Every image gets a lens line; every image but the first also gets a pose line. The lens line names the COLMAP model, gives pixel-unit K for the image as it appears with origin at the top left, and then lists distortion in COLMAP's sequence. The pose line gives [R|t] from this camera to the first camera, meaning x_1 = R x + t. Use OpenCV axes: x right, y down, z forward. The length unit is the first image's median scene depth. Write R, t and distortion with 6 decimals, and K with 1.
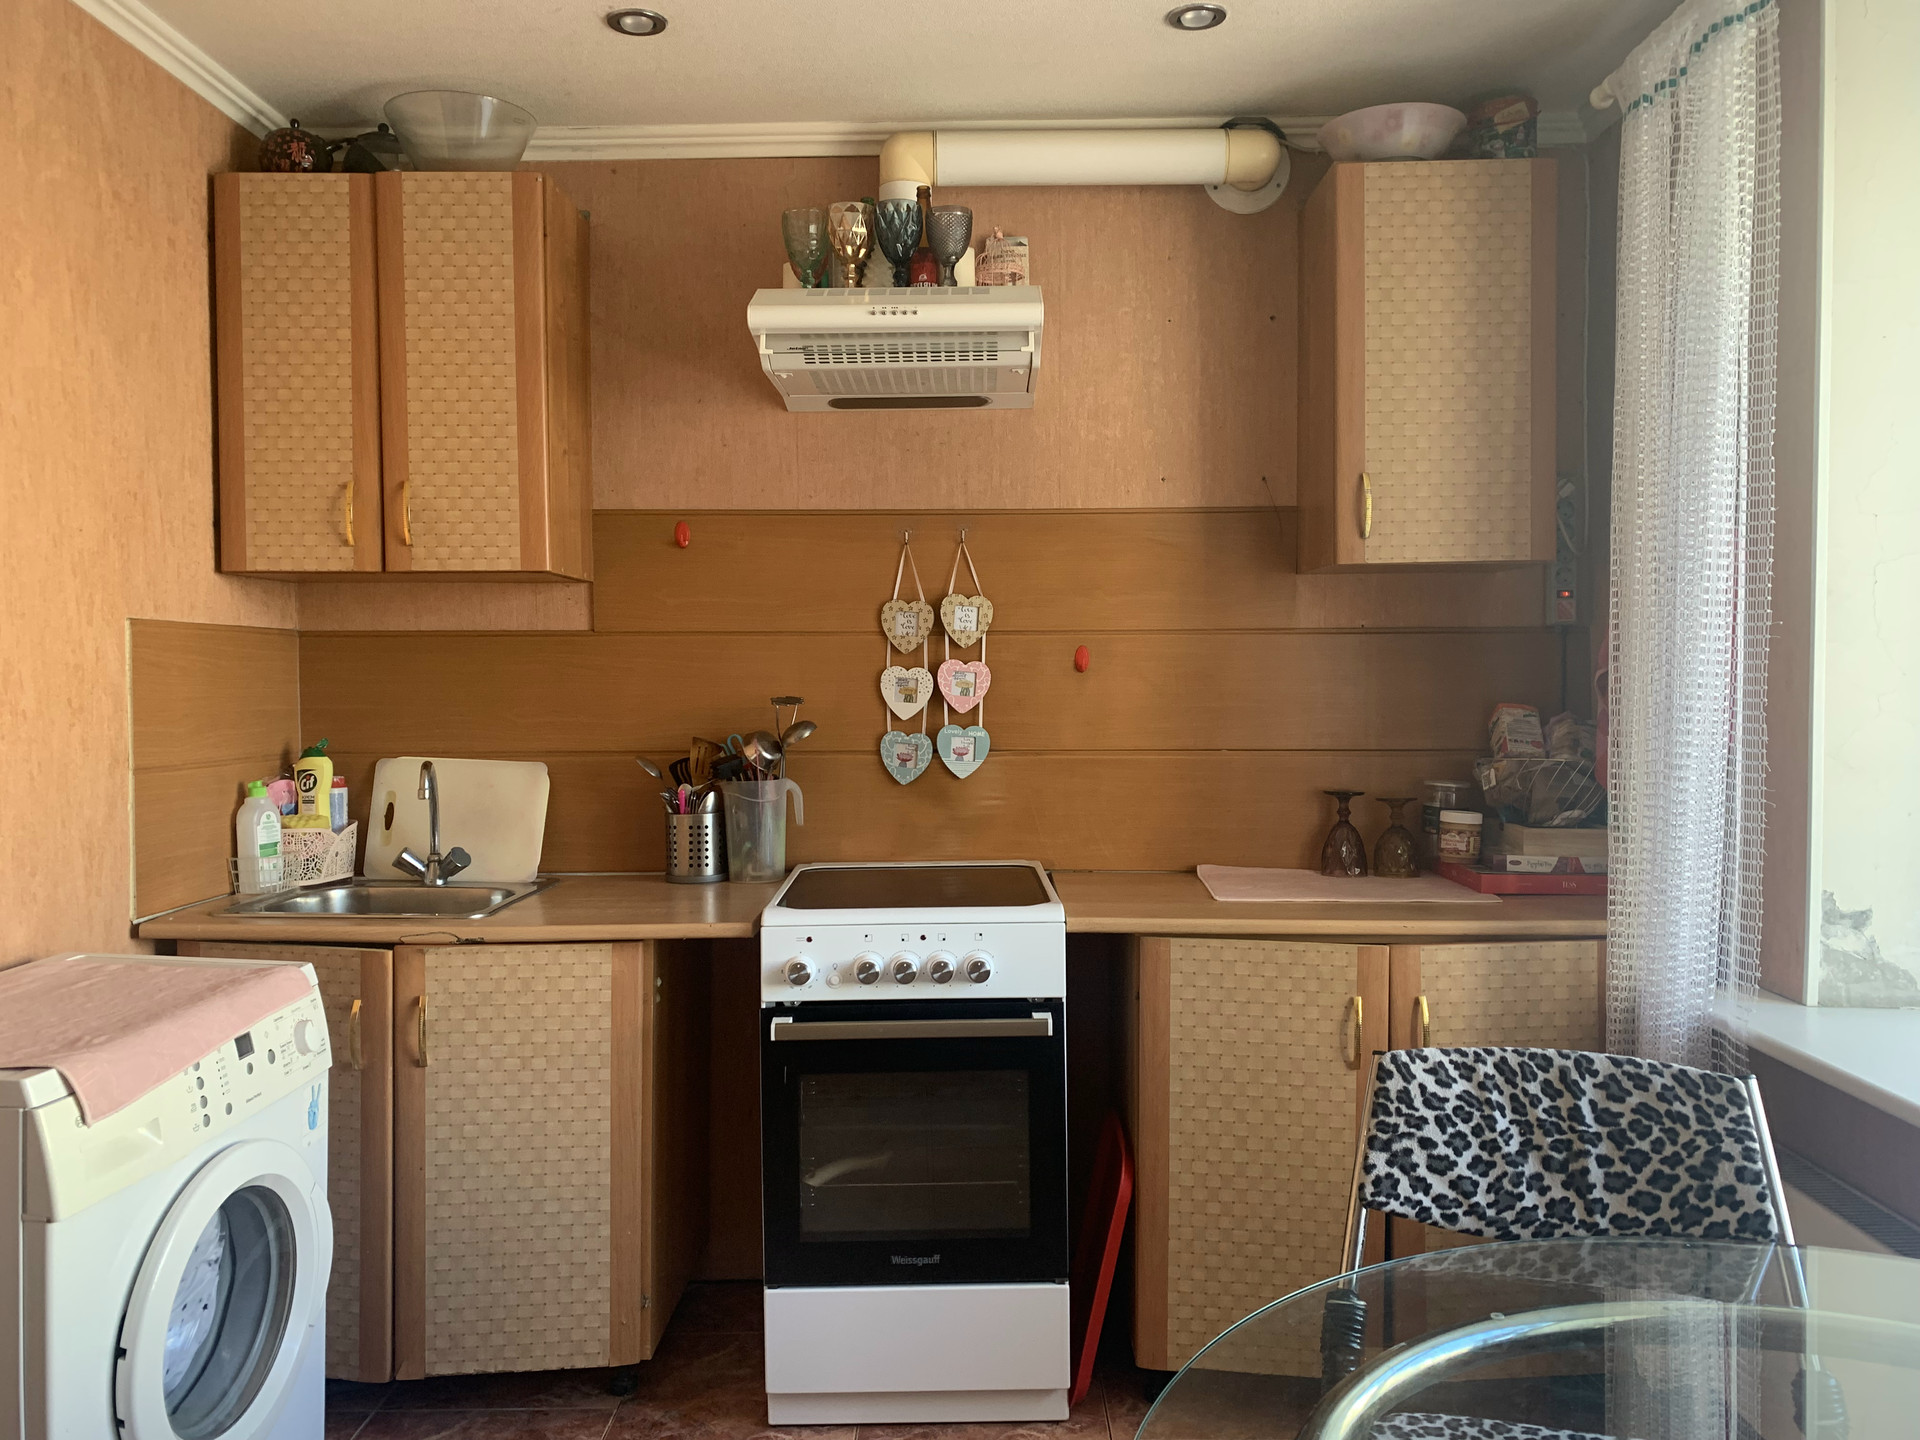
lens RADIAL K [[1459.1, 0, 962.9], [0, 1459.1, 713.6], [0, 0, 1]] dist [0.035530, -0.038604]
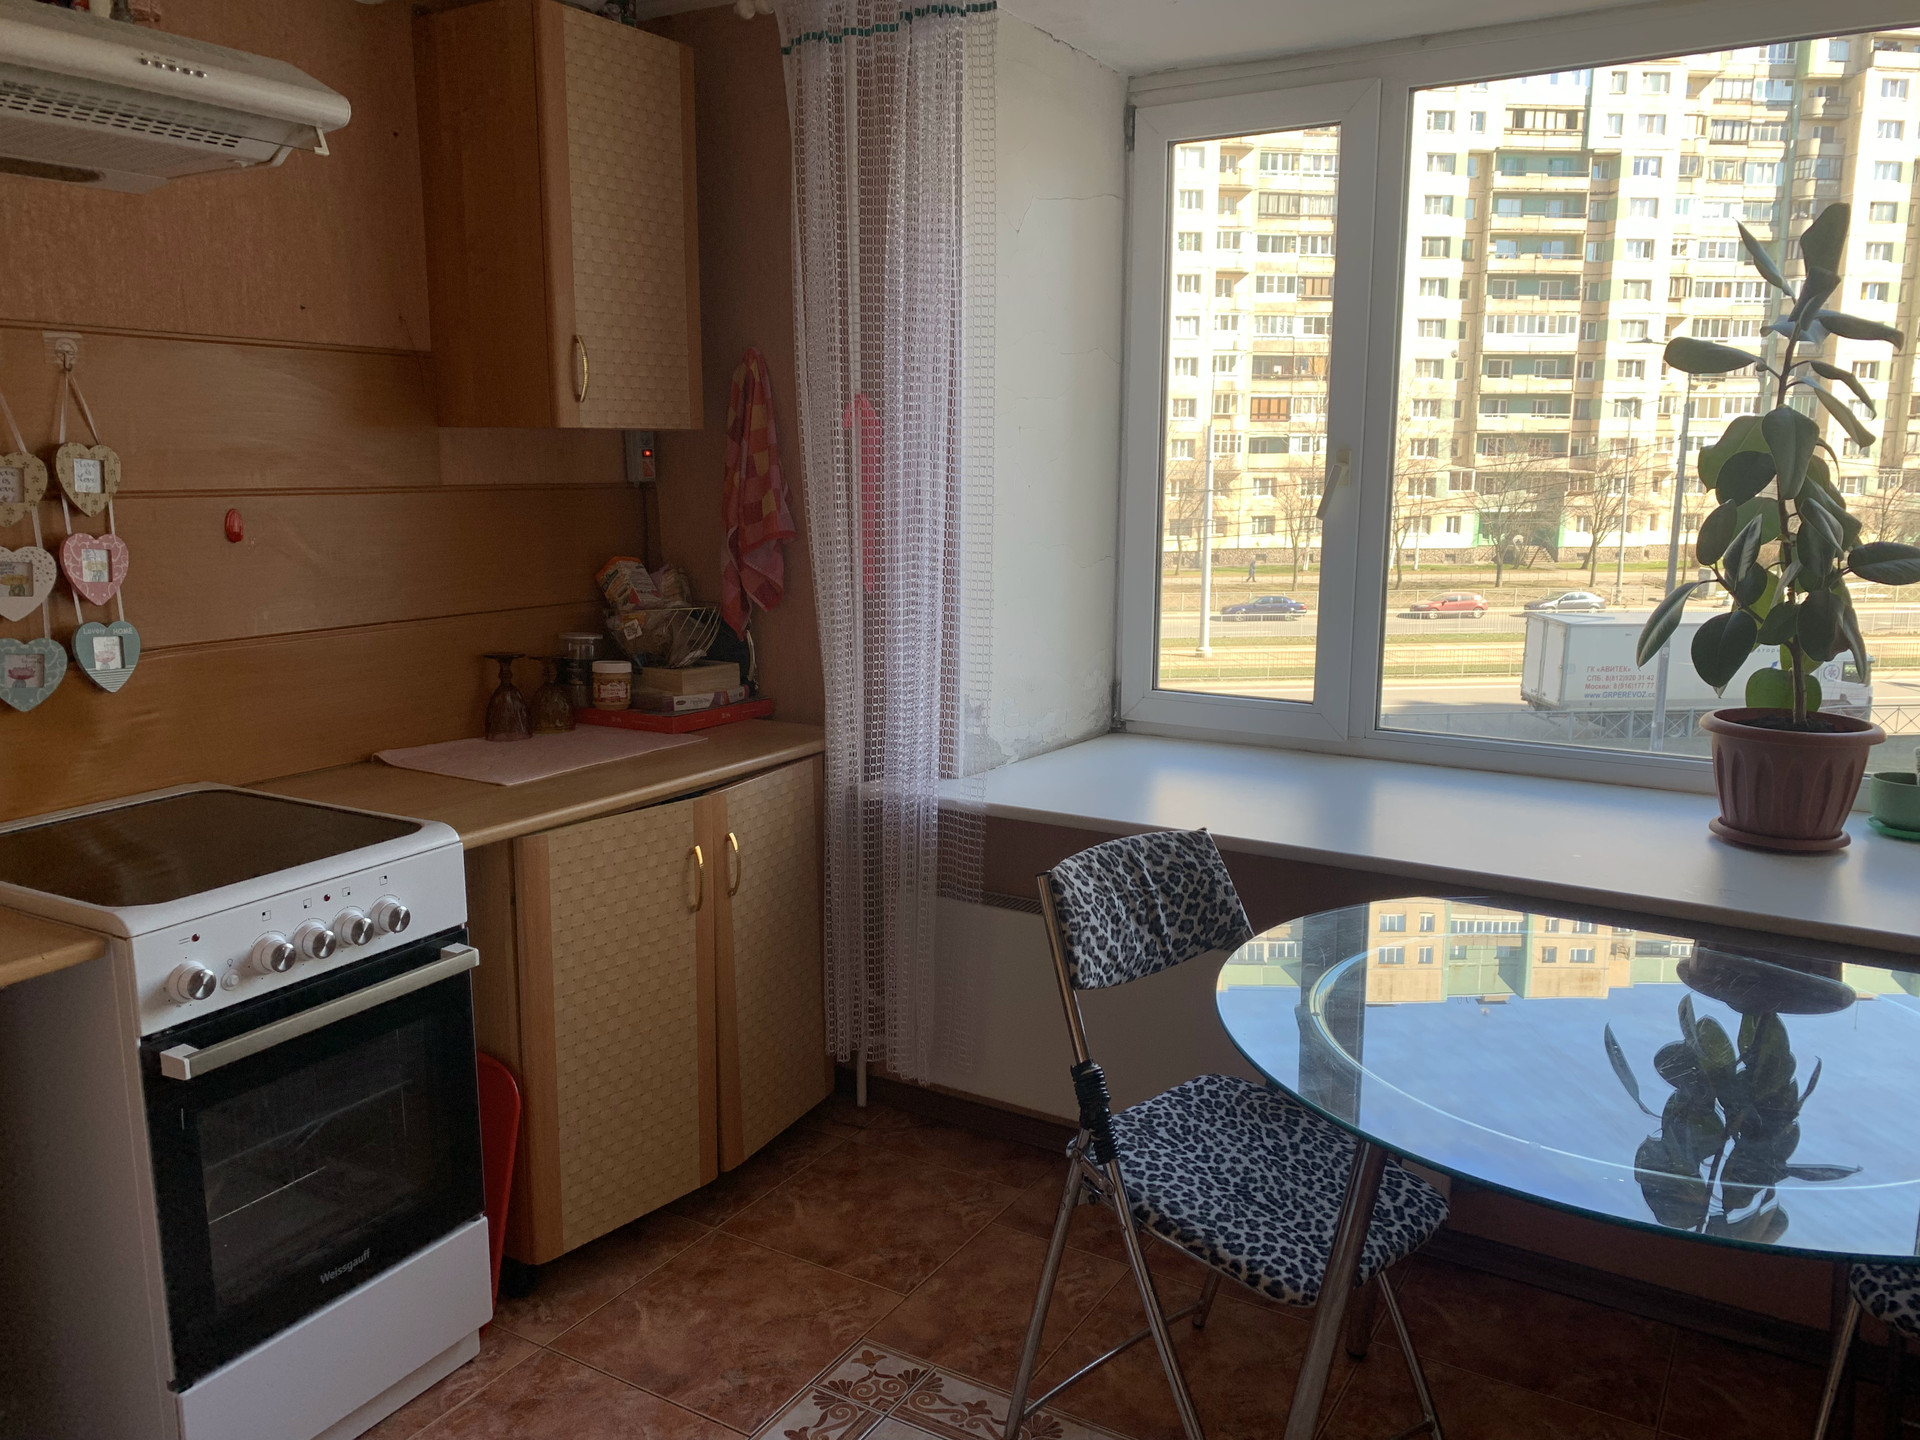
lens RADIAL K [[1459.1, 0, 972.3], [0, 1459.1, 715.6], [0, 0, 1]] dist [0.035530, -0.038604]
pose [[0.495305, -0.144712, 0.856581, -0.499905], [0.016658, 0.987429, 0.157186, -0.064099], [-0.868559, -0.063586, 0.491489, 0.273190]]
